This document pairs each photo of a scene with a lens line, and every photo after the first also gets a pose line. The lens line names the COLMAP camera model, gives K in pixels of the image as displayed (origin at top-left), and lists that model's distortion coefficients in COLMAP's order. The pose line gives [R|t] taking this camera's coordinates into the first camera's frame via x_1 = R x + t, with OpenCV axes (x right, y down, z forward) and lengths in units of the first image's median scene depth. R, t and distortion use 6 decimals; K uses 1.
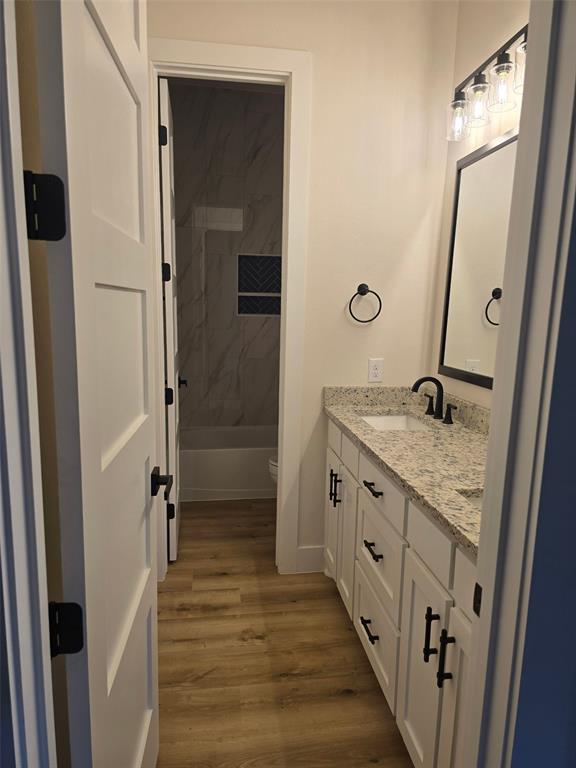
lens RADIAL K [[506.5, 0, 290.7], [0, 506.5, 385.8], [0, 0, 1]] dist [-0.022650, -0.004098]
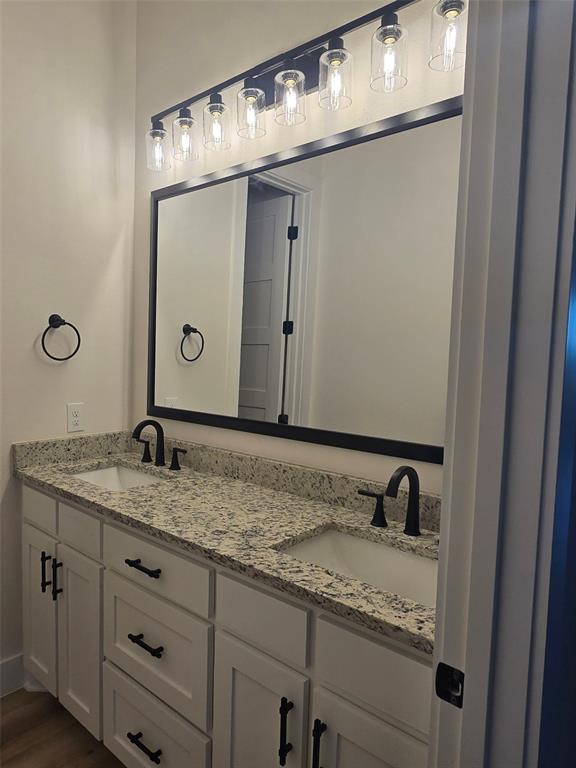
lens RADIAL K [[506.5, 0, 283.6], [0, 506.5, 382.4], [0, 0, 1]] dist [-0.022650, -0.004098]
pose [[0.758460, -0.036305, 0.650707, -0.131709], [0.086585, 0.995210, -0.045397, -0.024387], [-0.645942, 0.090773, 0.757970, 0.166494]]
